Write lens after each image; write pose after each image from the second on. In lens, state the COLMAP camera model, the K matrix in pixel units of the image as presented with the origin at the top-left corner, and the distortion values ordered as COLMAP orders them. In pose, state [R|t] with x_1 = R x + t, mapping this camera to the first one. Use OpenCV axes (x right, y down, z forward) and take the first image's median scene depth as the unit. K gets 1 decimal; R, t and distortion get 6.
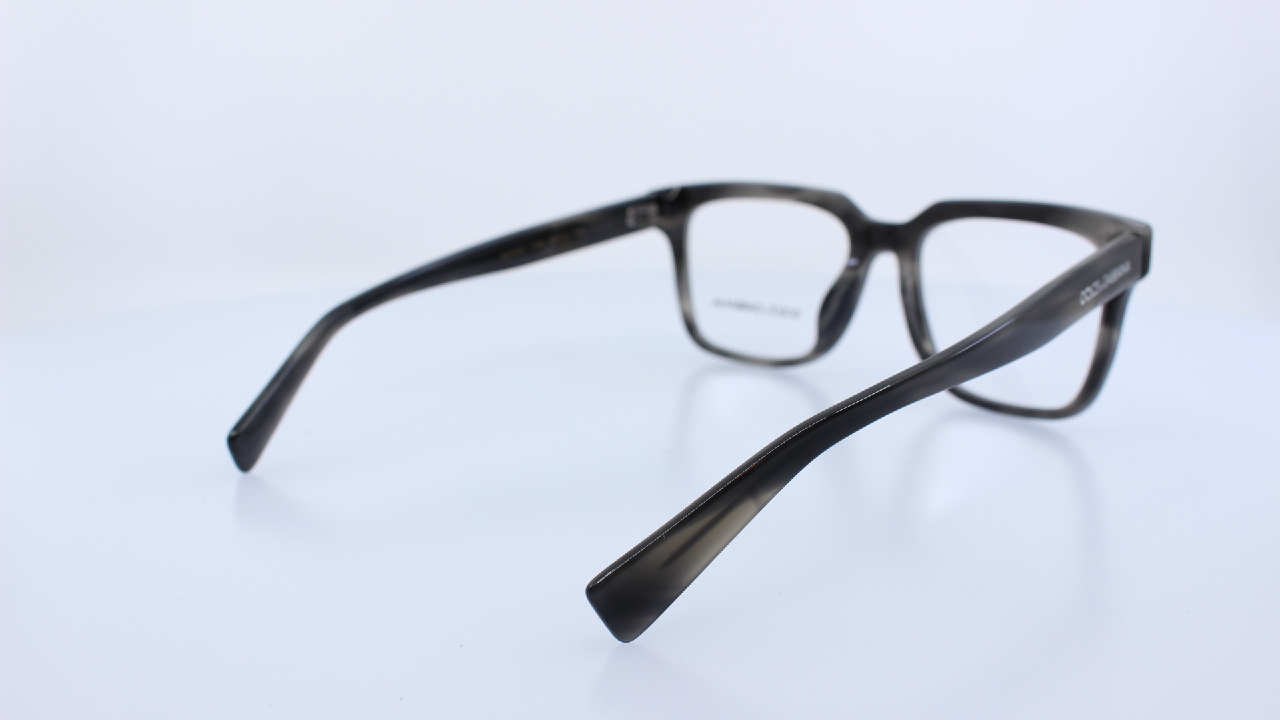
lens RADIAL K [[1241.8, 0, 640.0], [0, 1241.8, 360.0], [0, 0, 1]] dist [-0.120558, 0.004884]
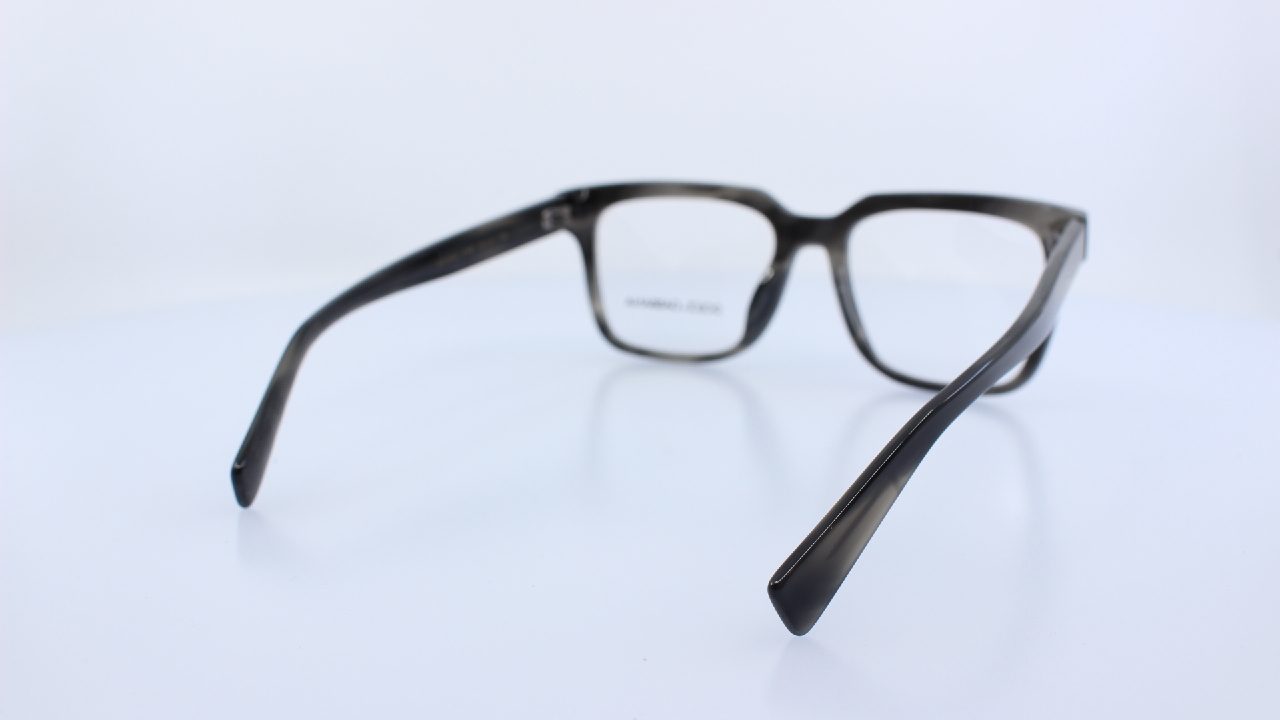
lens RADIAL K [[1241.8, 0, 640.0], [0, 1241.8, 360.0], [0, 0, 1]] dist [-0.120558, 0.004884]
pose [[0.964336, -0.058130, 0.258219, -0.209980], [0.058519, 0.998267, 0.006184, -0.005721], [-0.258131, 0.009148, 0.966067, 0.031237]]
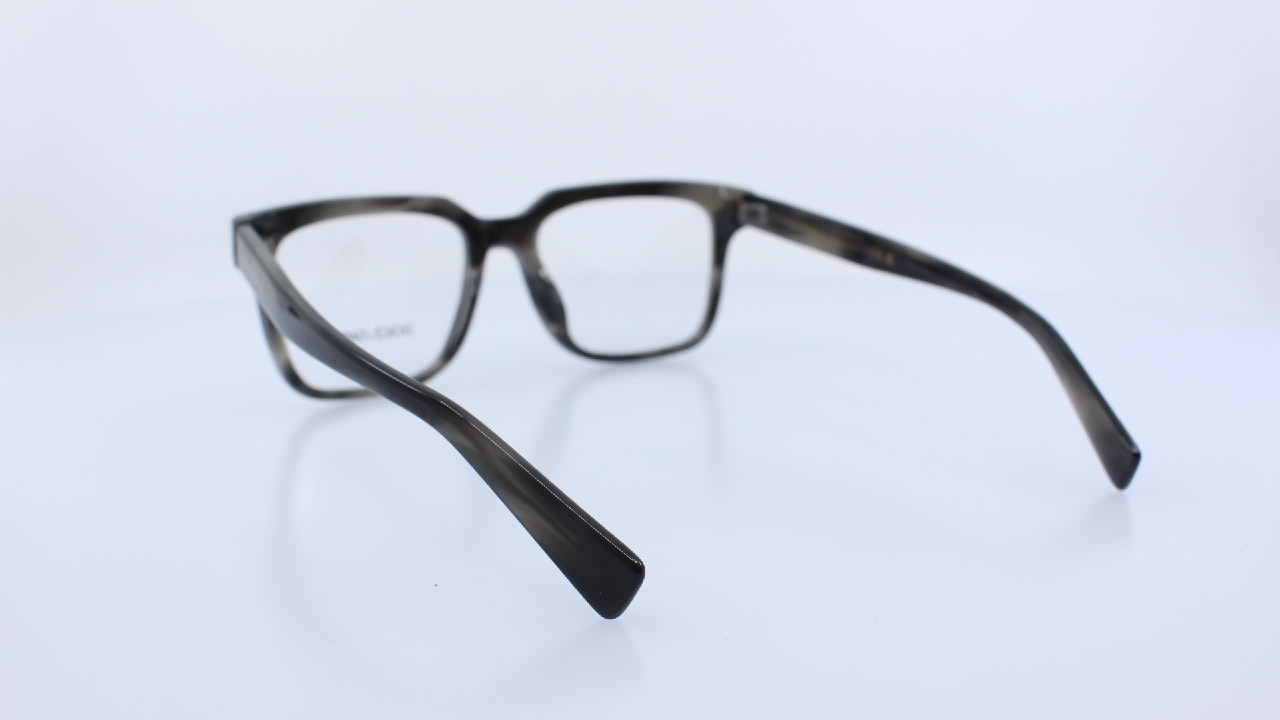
lens RADIAL K [[1241.8, 0, 640.0], [0, 1241.8, 360.0], [0, 0, 1]] dist [-0.120558, 0.004884]
pose [[0.245833, -0.208222, 0.946684, -0.764062], [0.216223, 0.963826, 0.155844, -0.129751], [-0.944888, 0.166383, 0.281963, 0.593852]]
